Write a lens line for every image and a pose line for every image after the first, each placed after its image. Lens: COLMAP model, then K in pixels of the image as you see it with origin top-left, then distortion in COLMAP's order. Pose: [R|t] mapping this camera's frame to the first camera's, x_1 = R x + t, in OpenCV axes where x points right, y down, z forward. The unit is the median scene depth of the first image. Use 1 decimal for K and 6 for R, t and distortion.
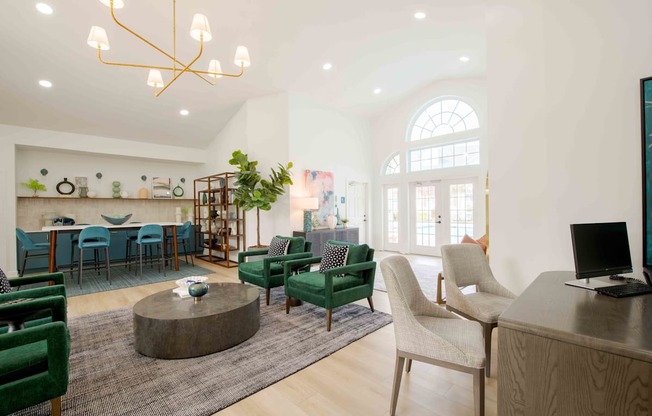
lens RADIAL K [[290.3, 0, 321.6], [0, 290.3, 206.7], [0, 0, 1]] dist [-0.015343, -0.000815]
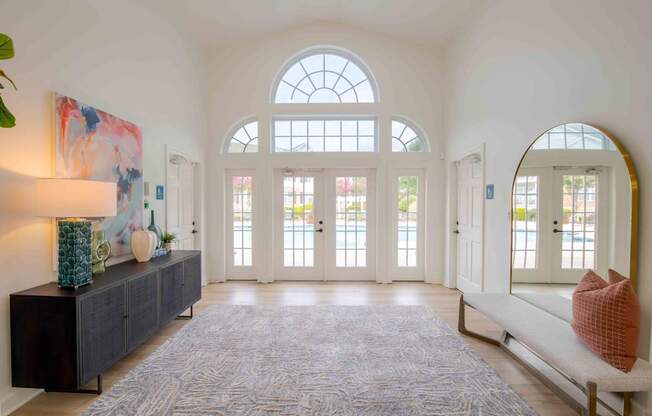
lens RADIAL K [[290.3, 0, 327.5], [0, 290.3, 210.0], [0, 0, 1]] dist [-0.015343, -0.000815]
pose [[0.709595, -0.001438, 0.704609, -0.063216], [-0.013573, 0.999784, 0.015710, -0.006344], [-0.704479, -0.020711, 0.709422, 0.502239]]
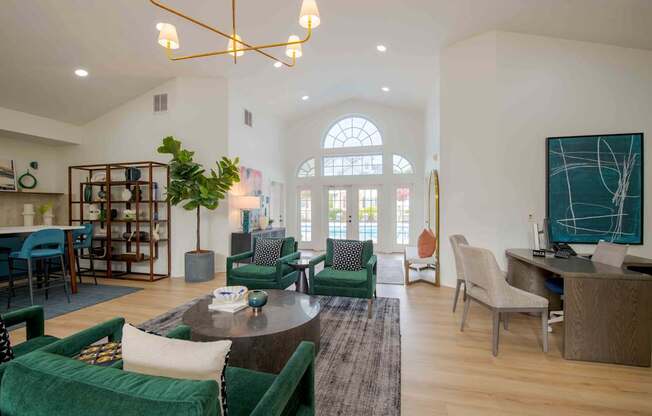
lens RADIAL K [[290.3, 0, 329.9], [0, 290.3, 206.2], [0, 0, 1]] dist [-0.015343, -0.000815]
pose [[0.846923, 0.015891, 0.531479, -0.278933], [-0.012310, 0.999871, -0.010280, 0.005577], [-0.531574, 0.002164, 0.847009, 0.056823]]
